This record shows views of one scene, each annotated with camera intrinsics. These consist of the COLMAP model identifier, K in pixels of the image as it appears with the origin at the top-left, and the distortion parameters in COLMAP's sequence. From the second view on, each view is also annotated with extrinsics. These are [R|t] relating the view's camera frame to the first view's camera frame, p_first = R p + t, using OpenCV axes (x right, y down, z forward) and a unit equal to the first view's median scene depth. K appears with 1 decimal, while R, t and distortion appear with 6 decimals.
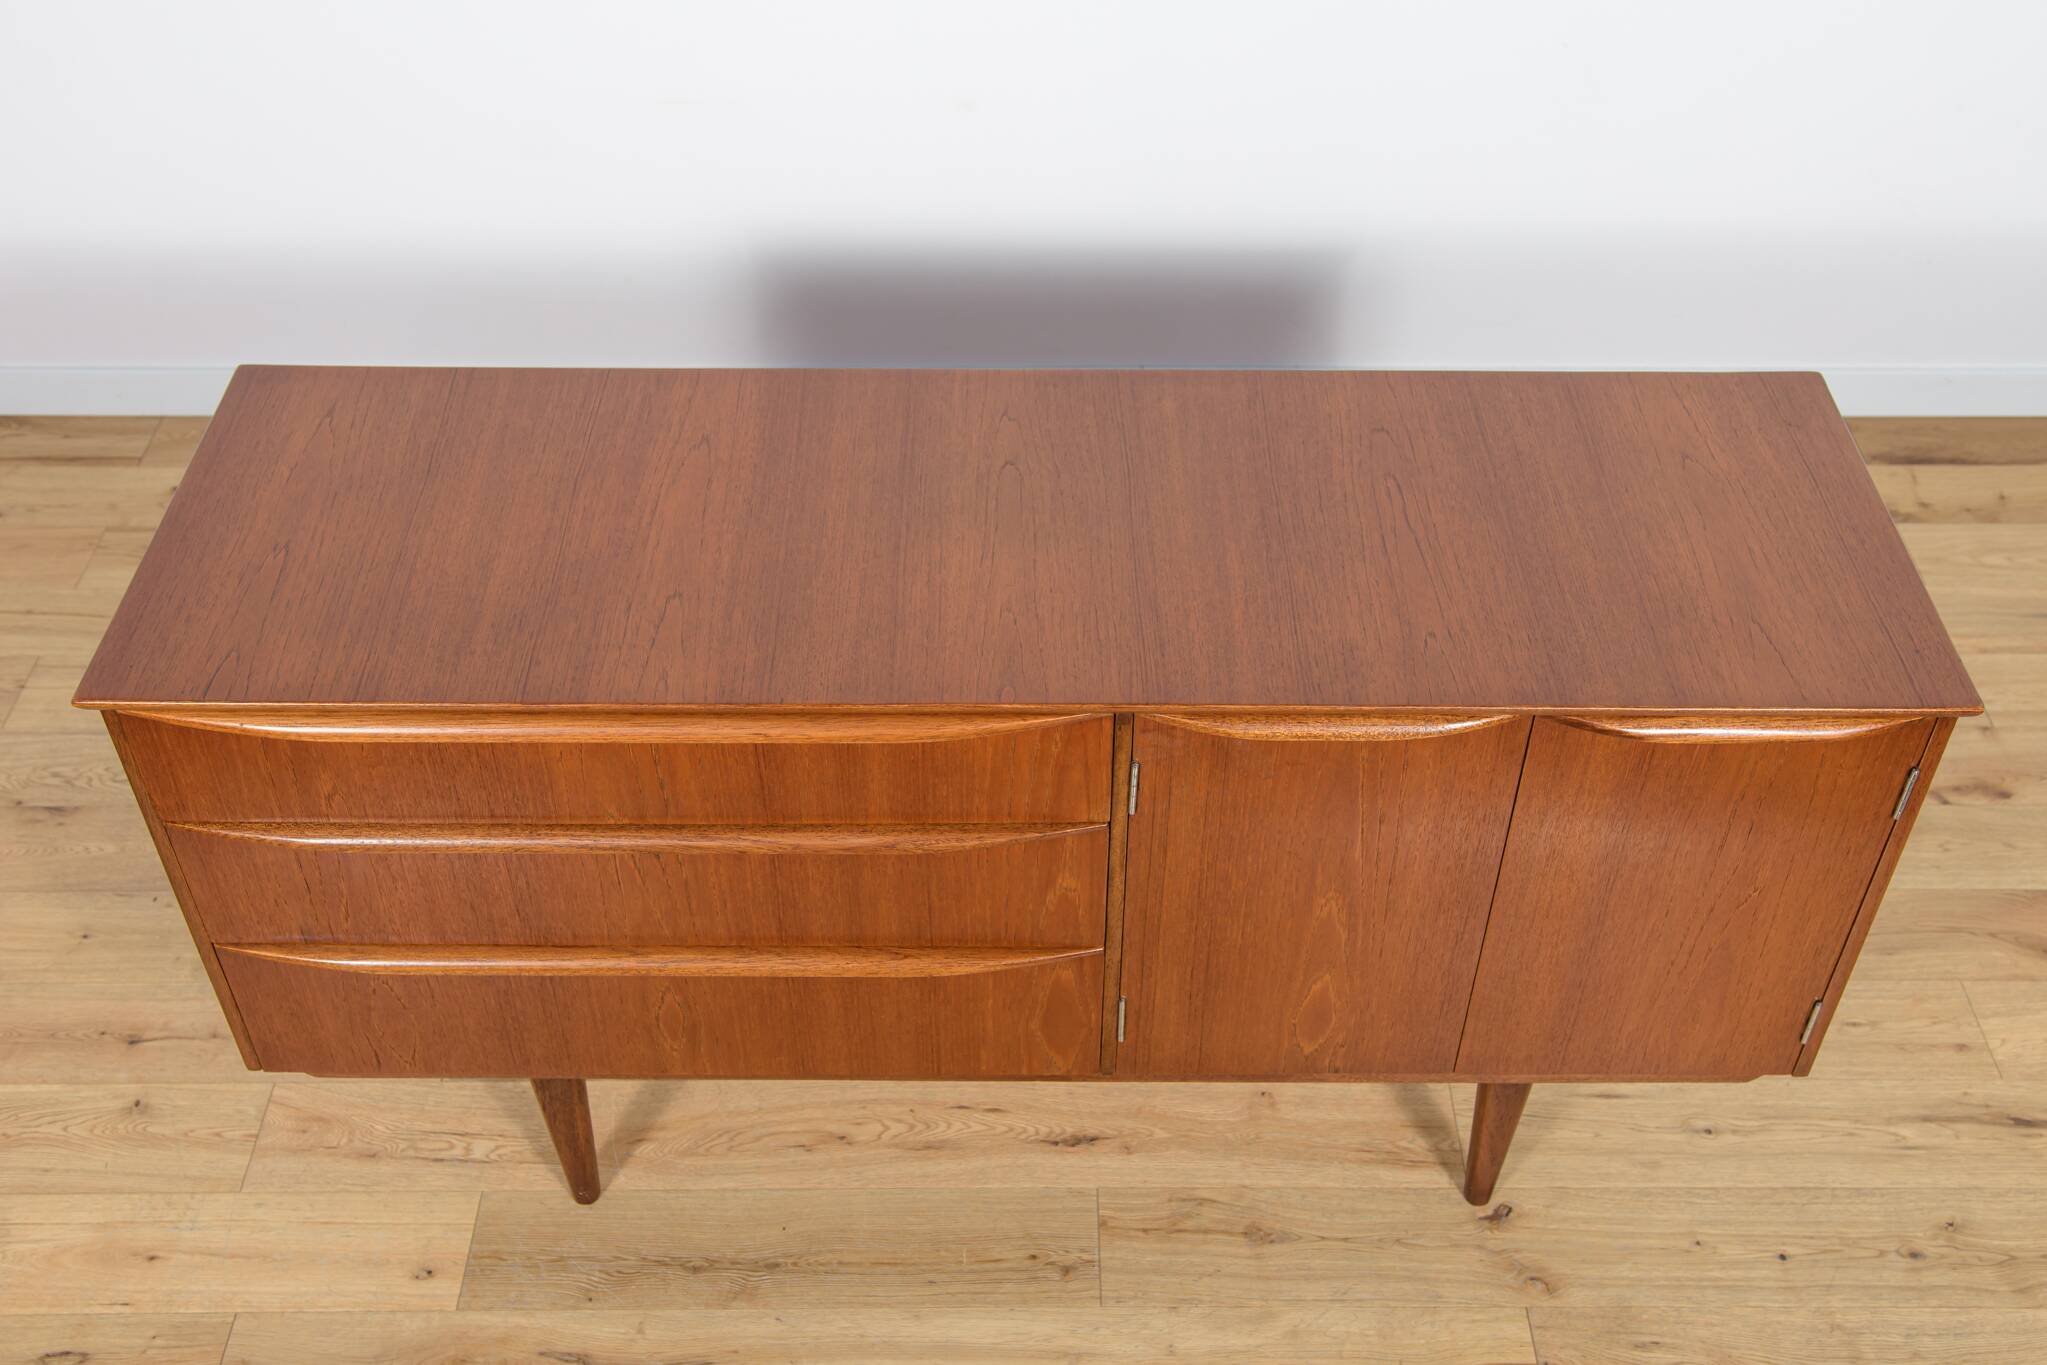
lens RADIAL K [[2092.0, 0, 1030.1], [0, 2092.0, 685.1], [0, 0, 1]] dist [-0.019561, 0.097489]
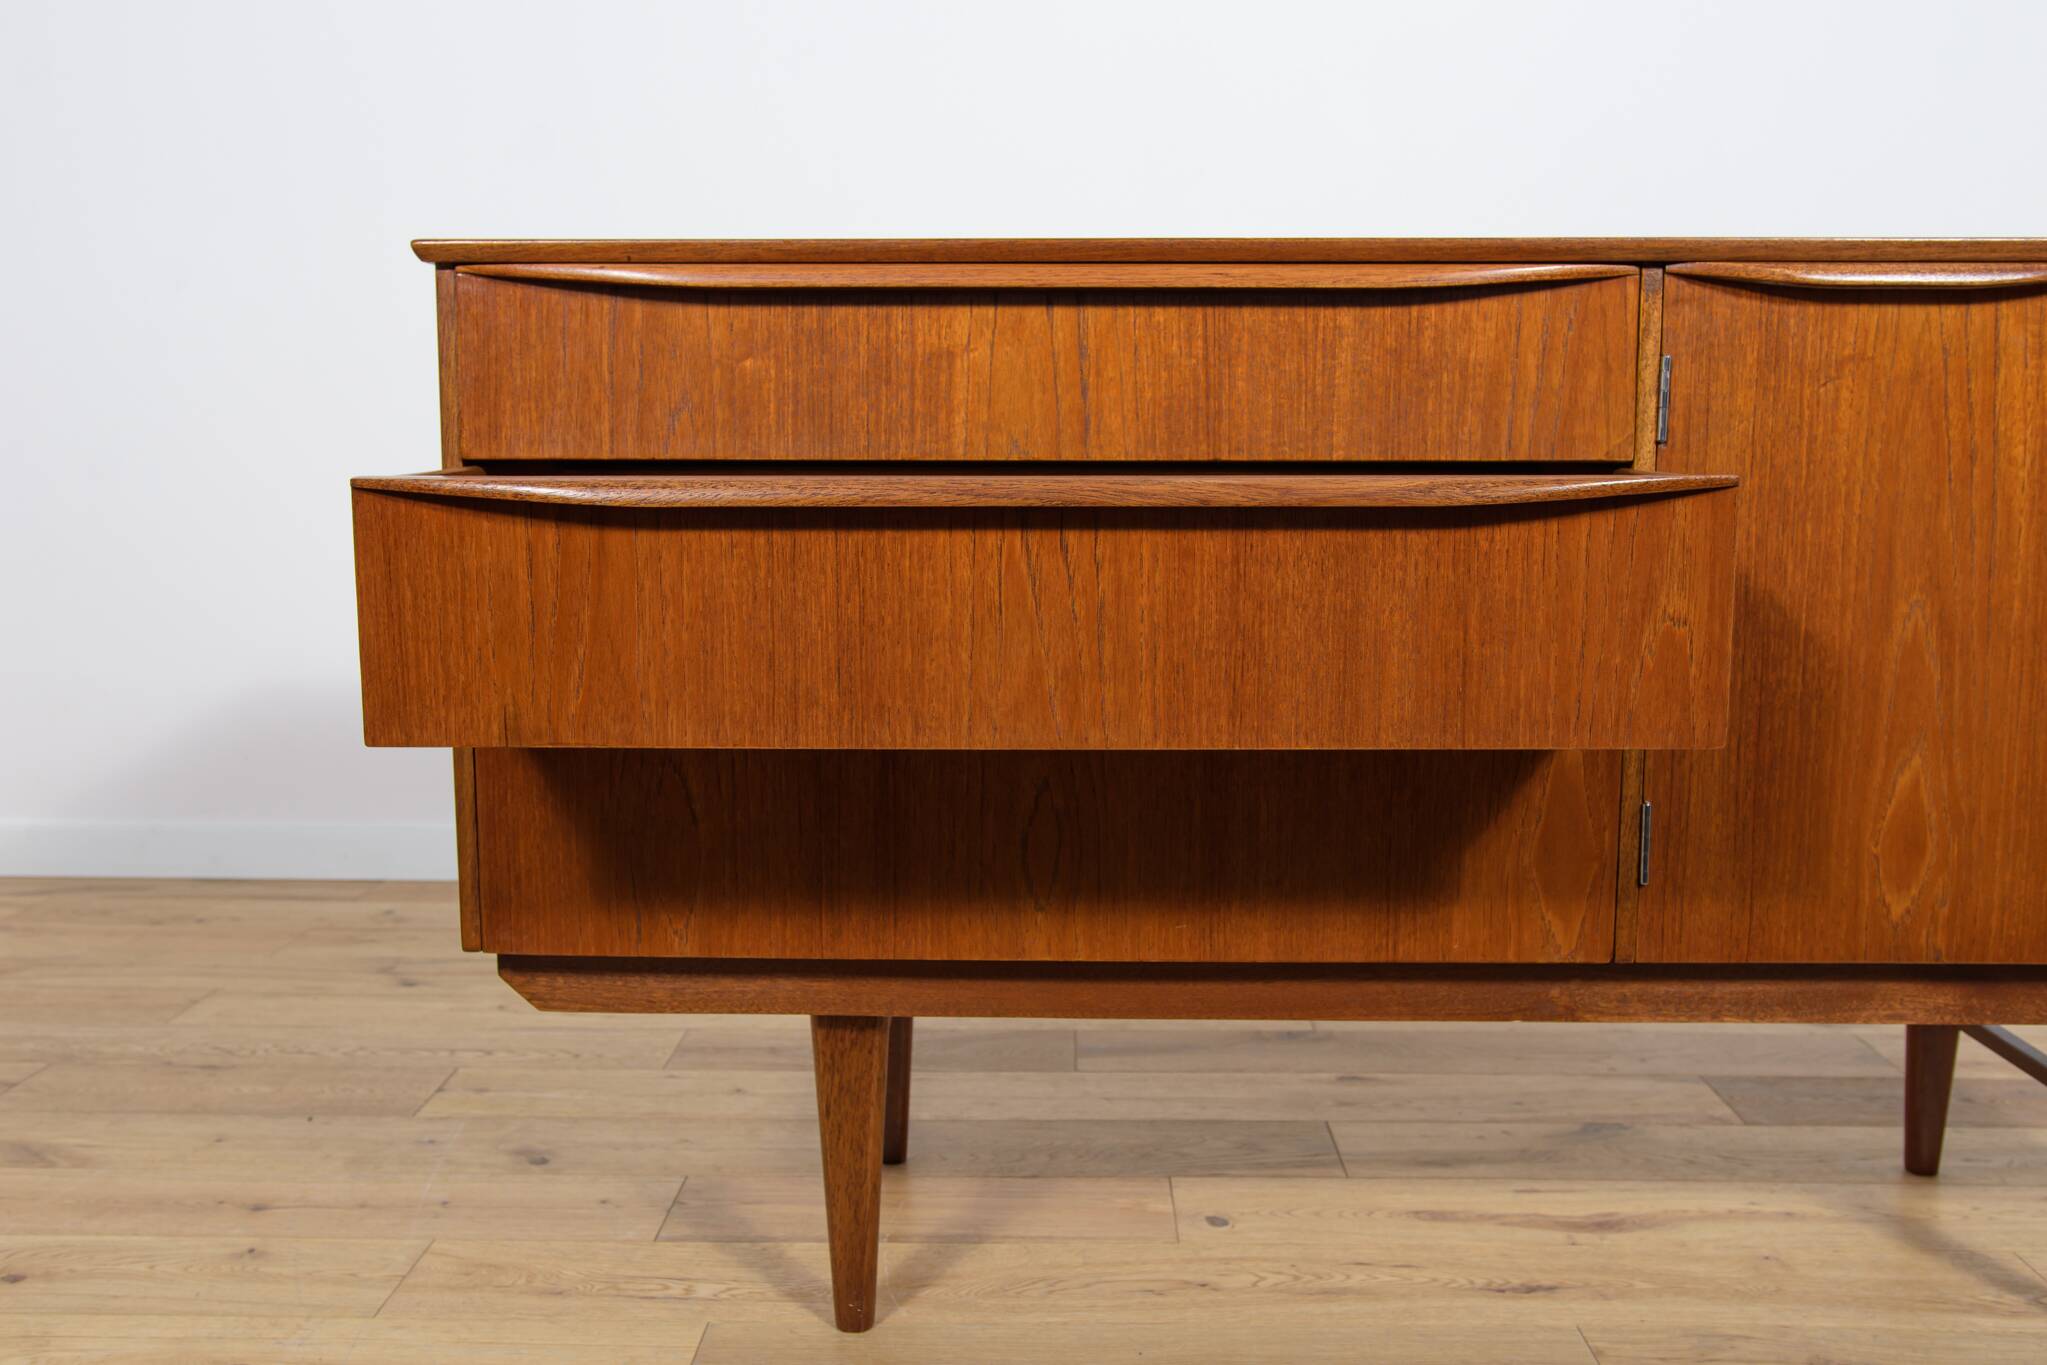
lens RADIAL K [[1886.4, 0, 1031.3], [0, 1886.4, 679.4], [0, 0, 1]] dist [-0.055777, 0.097830]
pose [[0.999699, 0.000013, -0.024523, -0.136759], [-0.014181, 0.816141, -0.577679, 0.431709], [0.020007, 0.577853, 0.815895, 0.355387]]
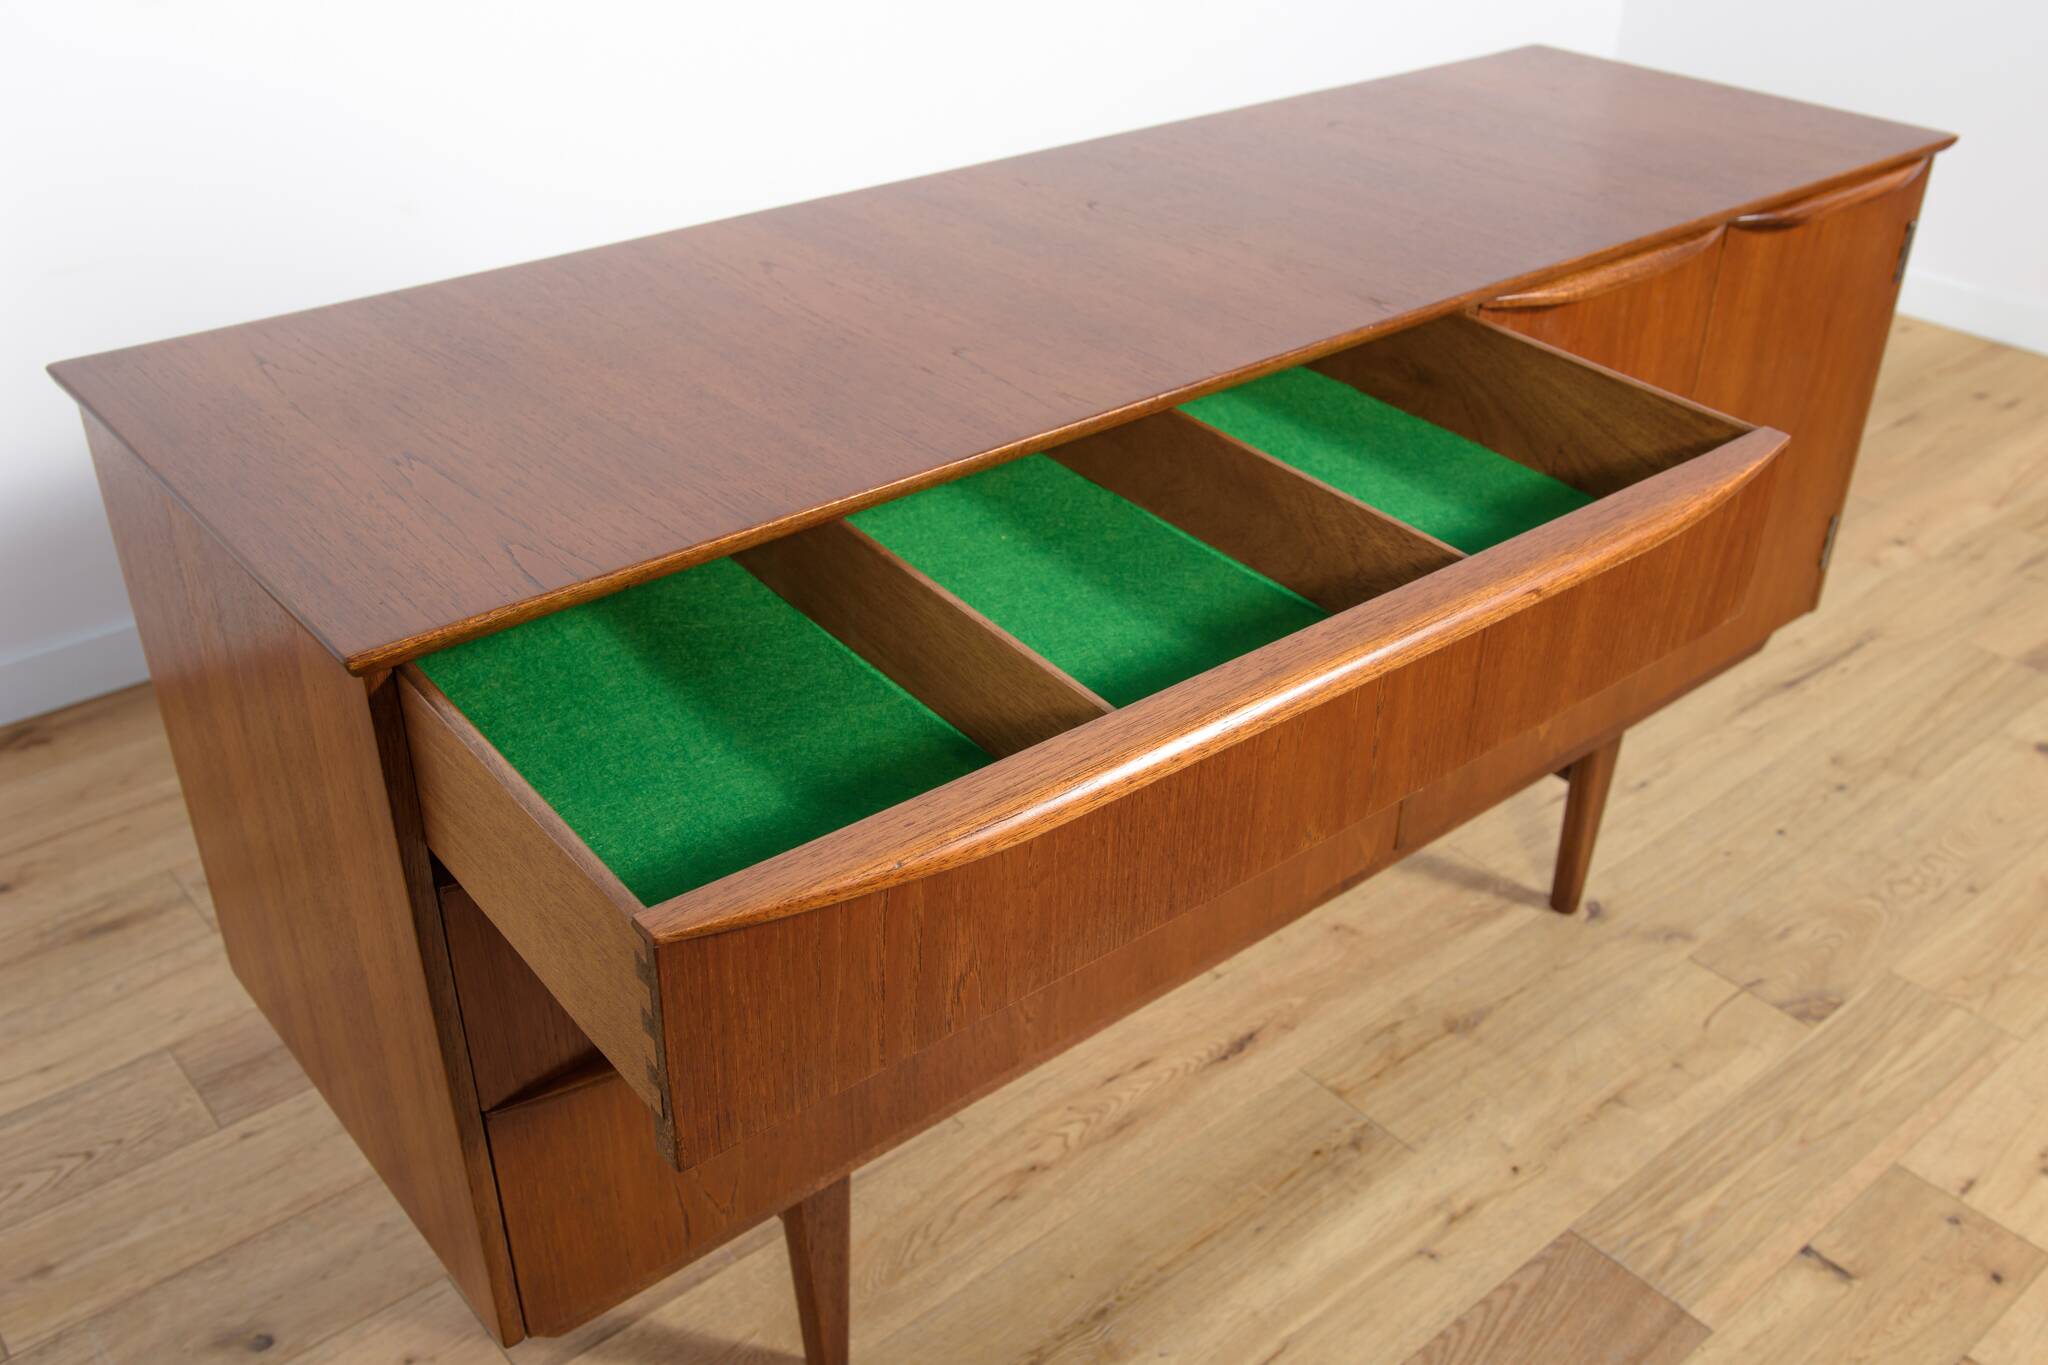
lens RADIAL K [[1850.0, 0, 1025.5], [0, 1850.0, 683.4], [0, 0, 1]] dist [-0.050831, 0.080324]
pose [[0.768994, -0.328134, 0.548612, -0.434221], [0.429938, 0.900588, -0.063990, 0.093285], [-0.473077, 0.285077, 0.833624, 0.357025]]
